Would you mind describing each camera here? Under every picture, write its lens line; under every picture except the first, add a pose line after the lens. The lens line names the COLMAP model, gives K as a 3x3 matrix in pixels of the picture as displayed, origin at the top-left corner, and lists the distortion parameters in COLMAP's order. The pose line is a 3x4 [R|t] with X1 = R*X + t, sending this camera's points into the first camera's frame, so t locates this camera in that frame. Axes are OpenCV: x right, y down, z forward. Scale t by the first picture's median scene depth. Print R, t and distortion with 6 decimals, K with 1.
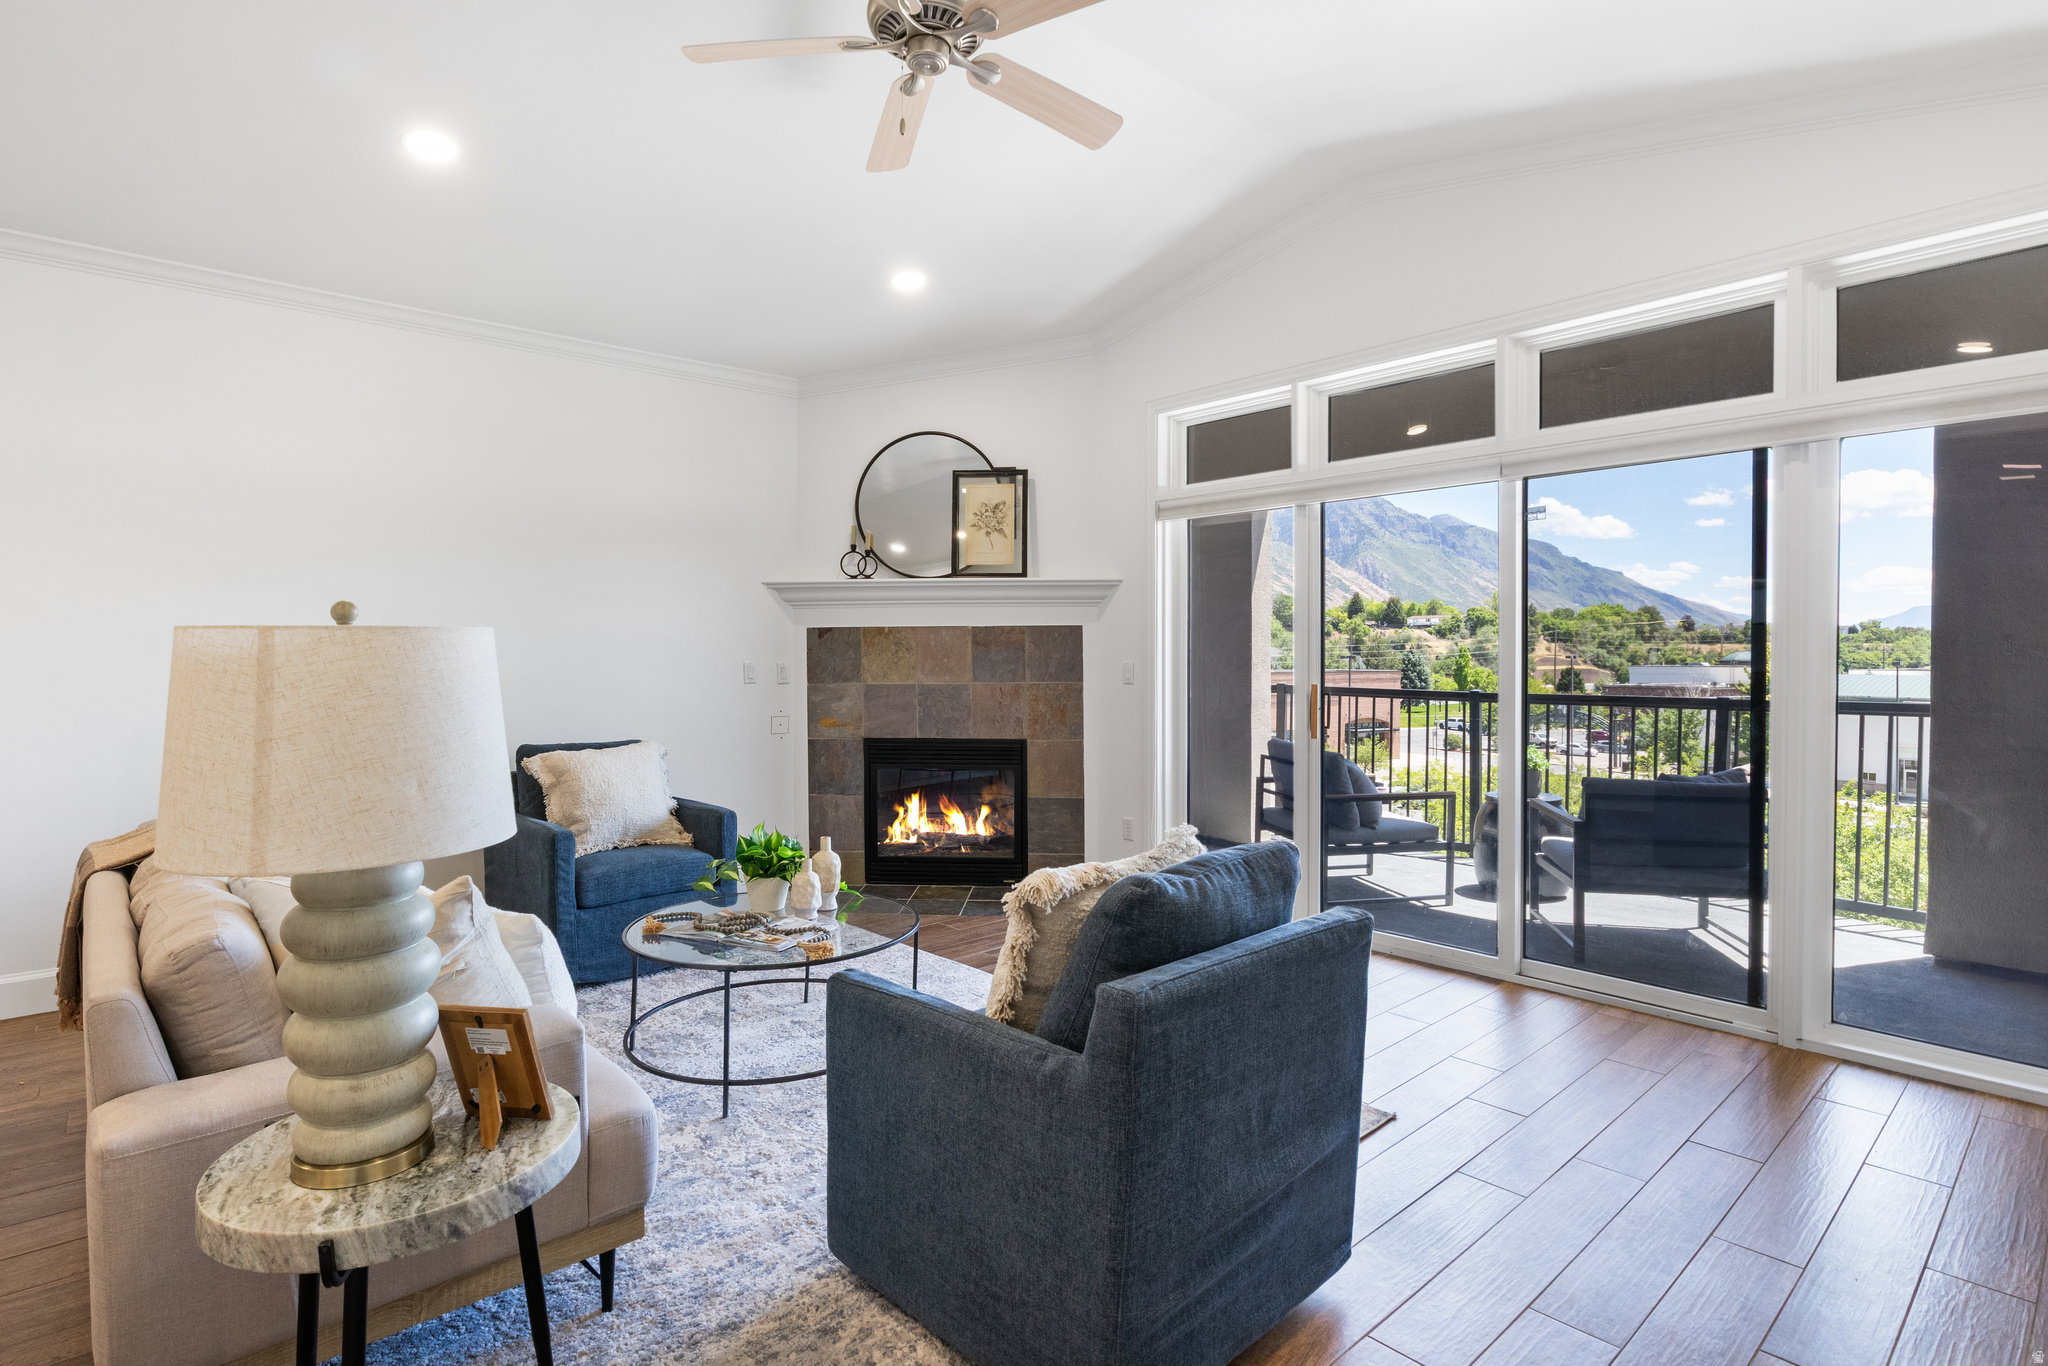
lens RADIAL K [[1019.9, 0, 1024.0], [0, 1019.9, 683.0], [0, 0, 1]] dist [-0.005915, -0.000215]
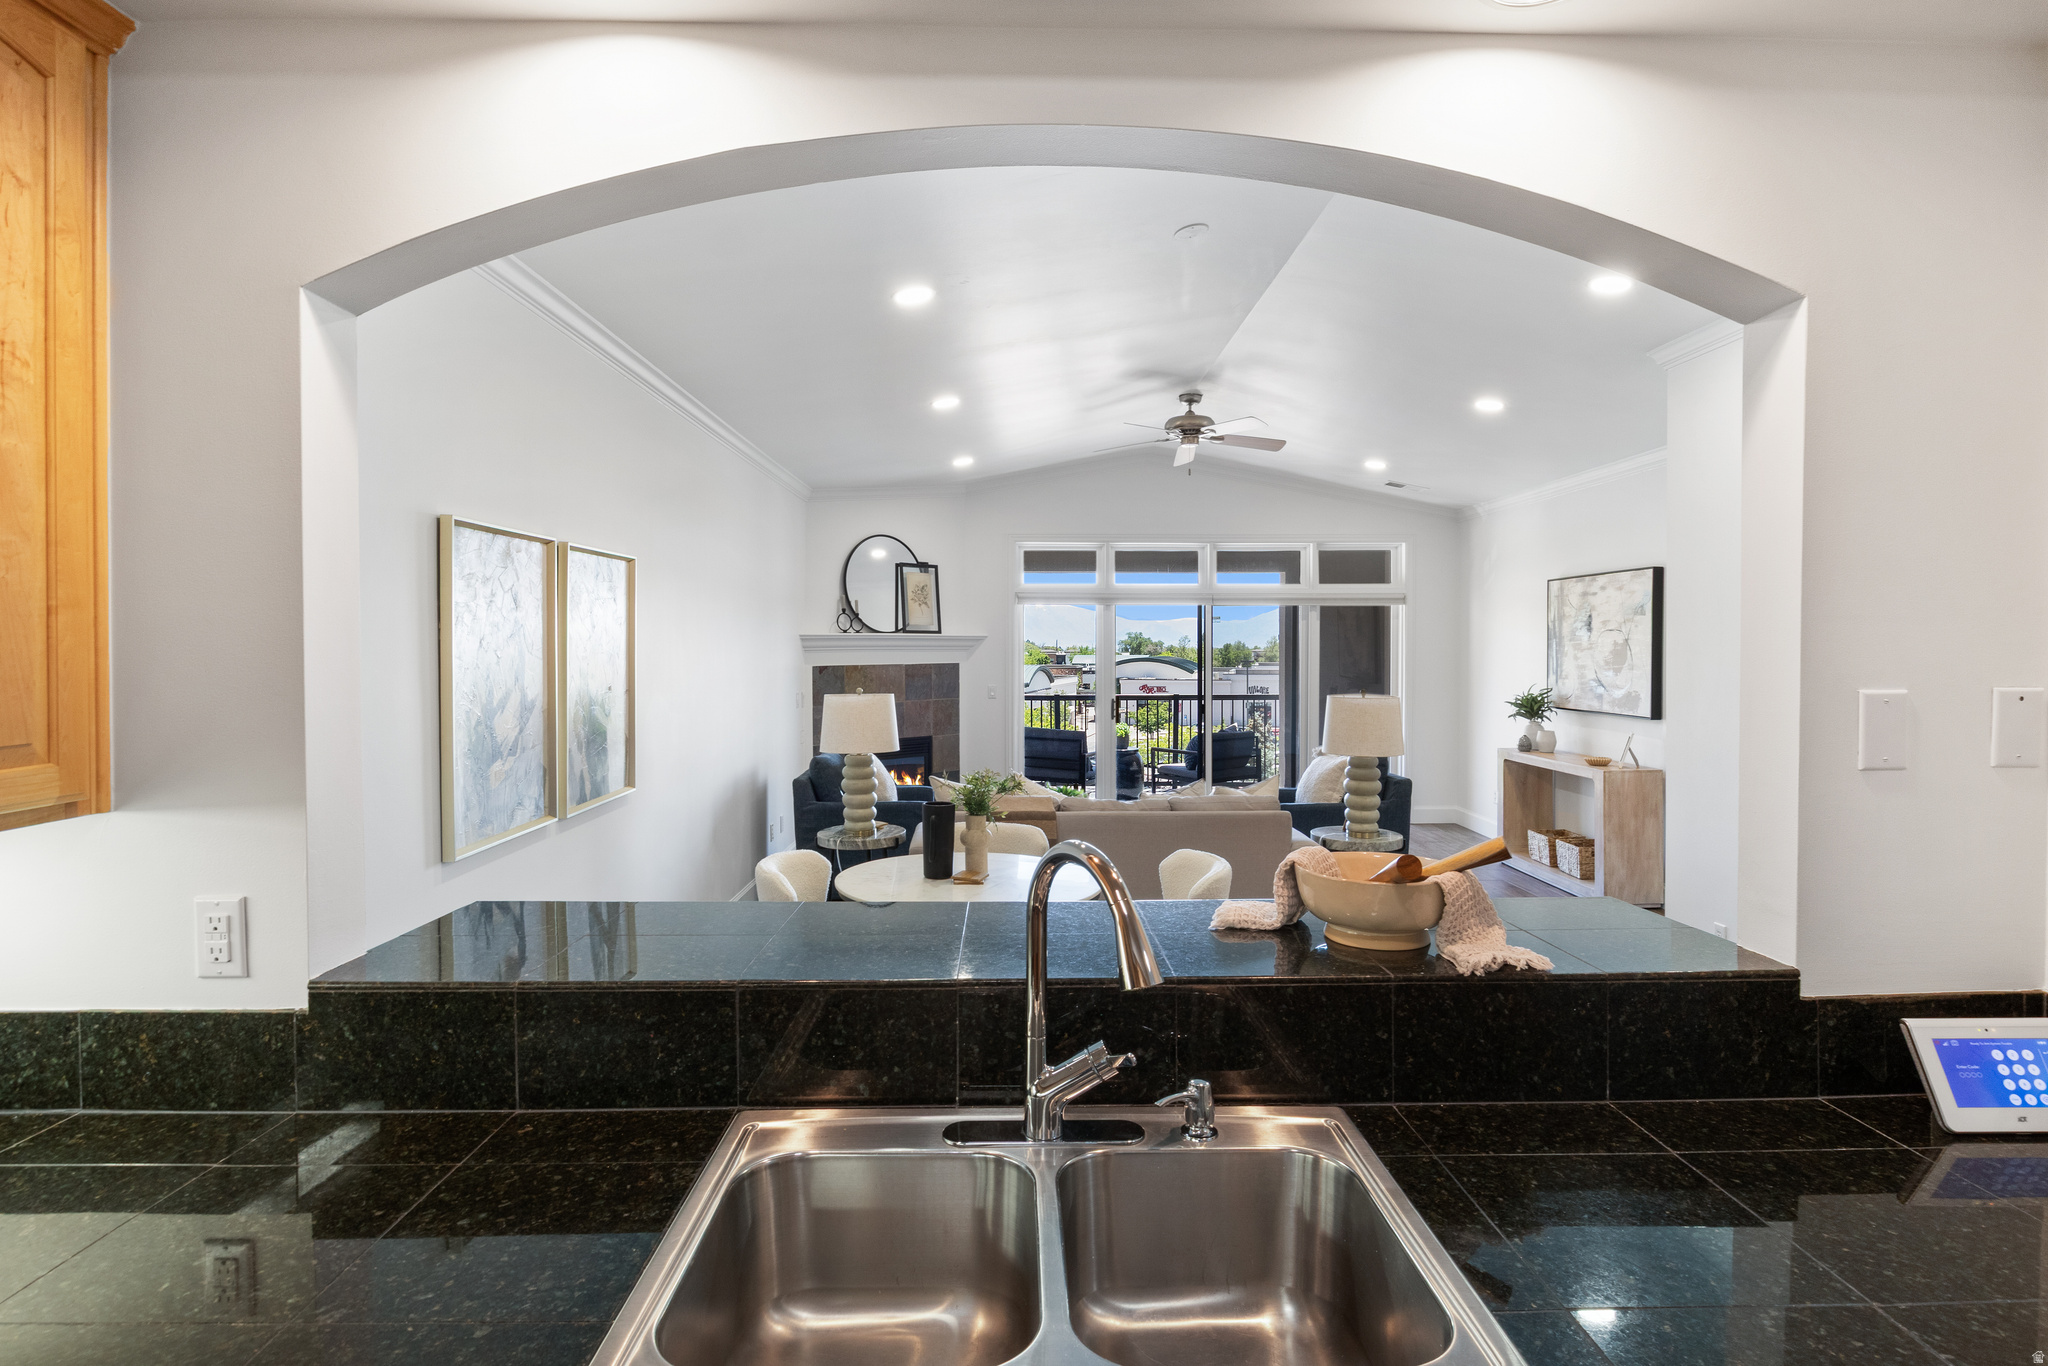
lens RADIAL K [[1031.5, 0, 1020.9], [0, 1031.5, 649.8], [0, 0, 1]] dist [-0.006737, -0.000947]
pose [[0.655046, -0.000244, 0.755589, -1.099116], [0.019603, 0.999669, -0.016672, -0.047950], [-0.755334, 0.025733, 0.654834, -0.139070]]
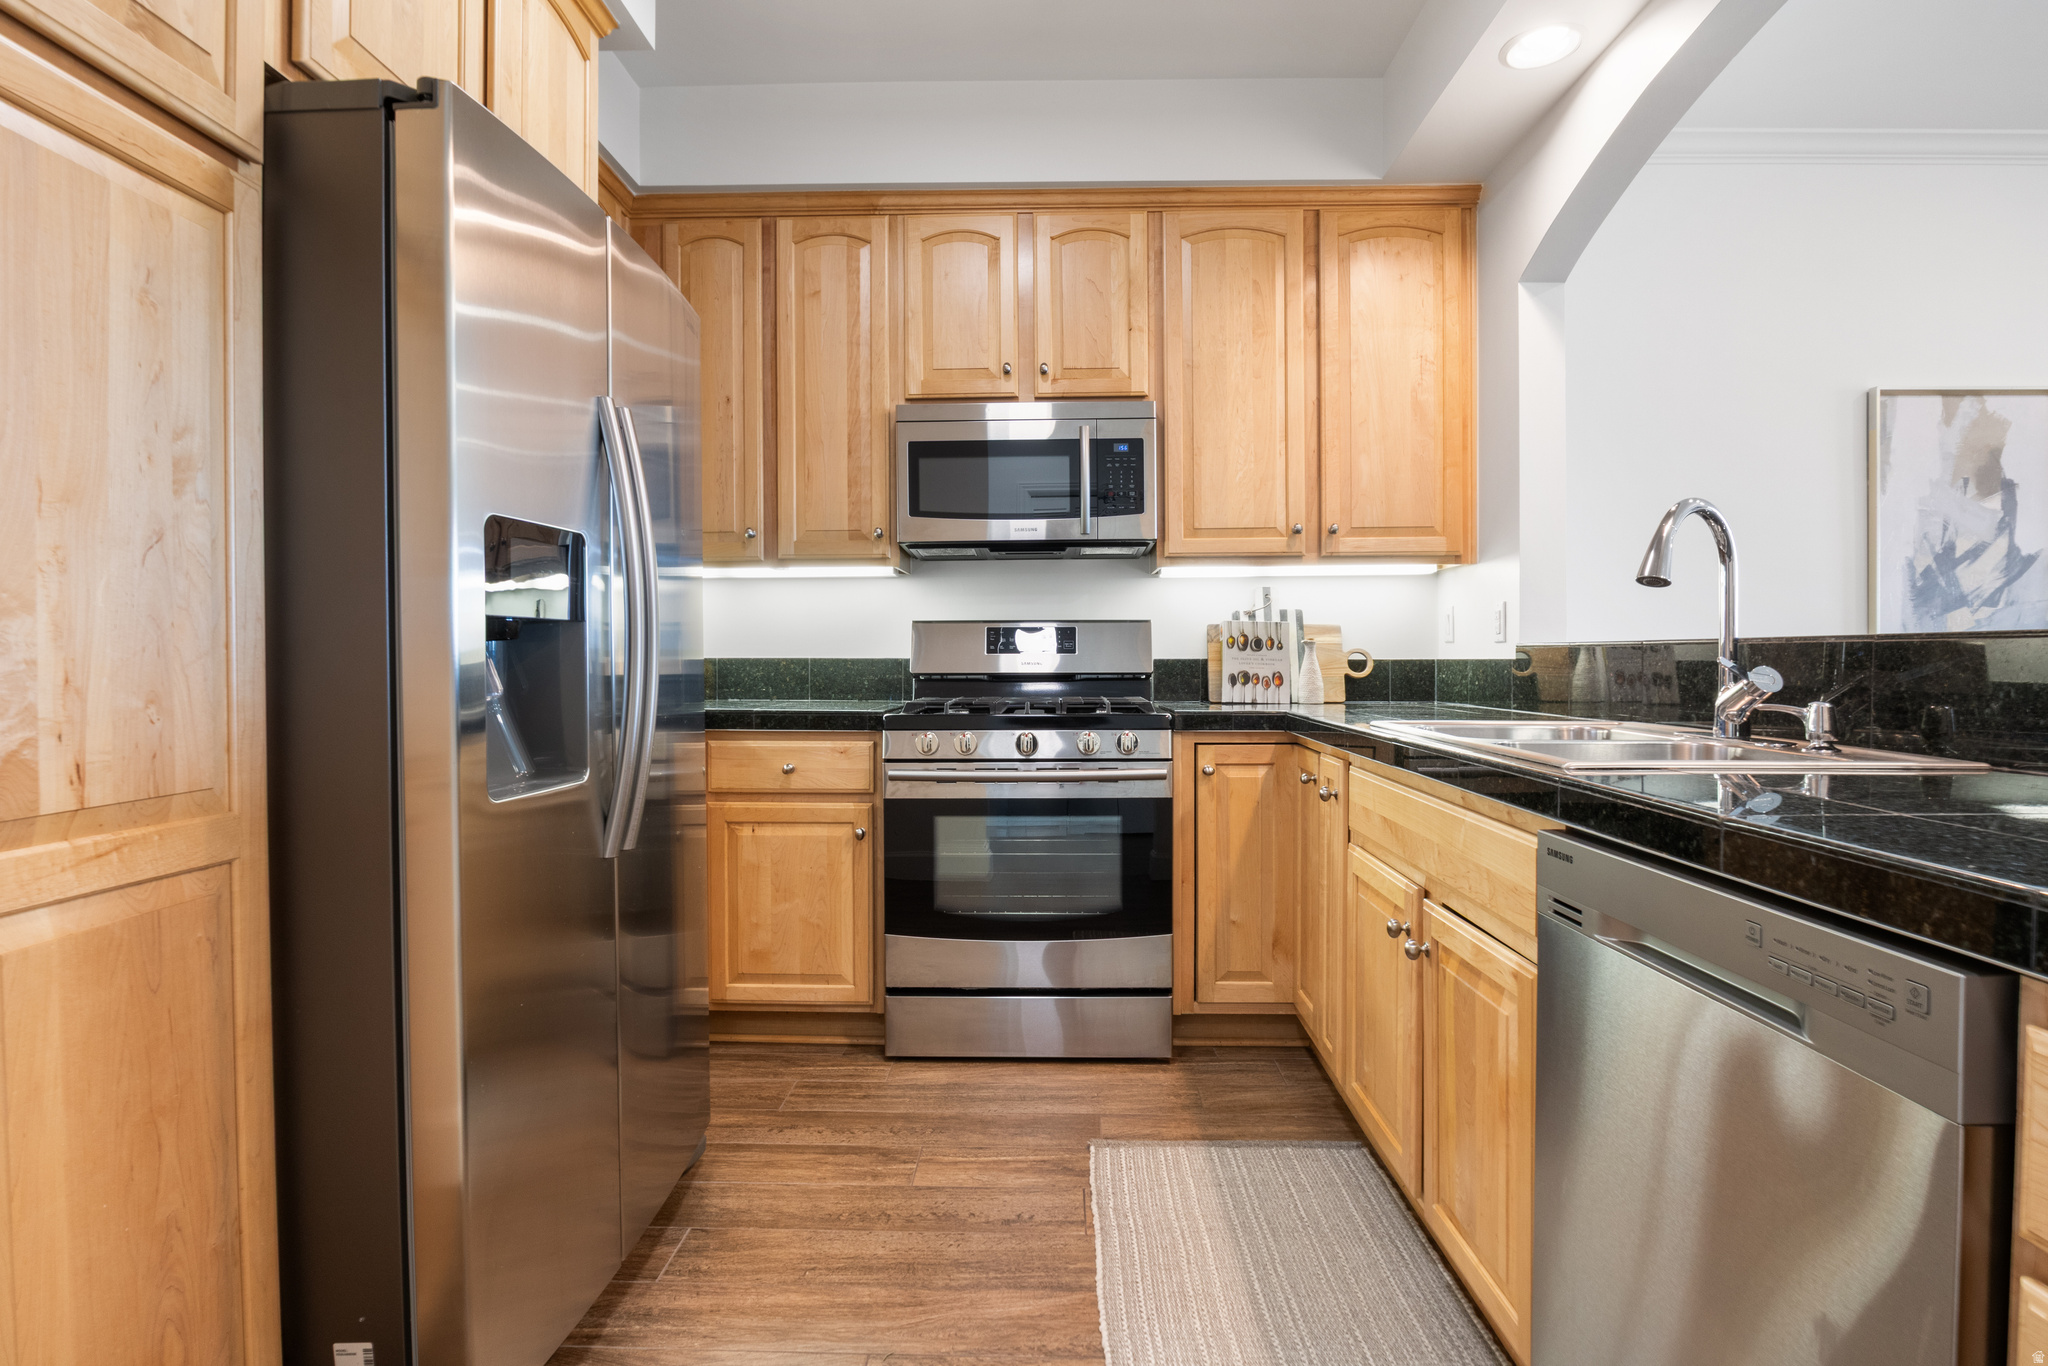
lens RADIAL K [[1007.0, 0, 1027.5], [0, 1007.0, 663.5], [0, 0, 1]] dist [-0.022173, -0.000878]
pose [[0.727236, 0.008151, -0.686339, -0.860321], [-0.020848, 0.999730, -0.010217, 0.048355], [0.686071, 0.021739, 0.727210, -0.346892]]
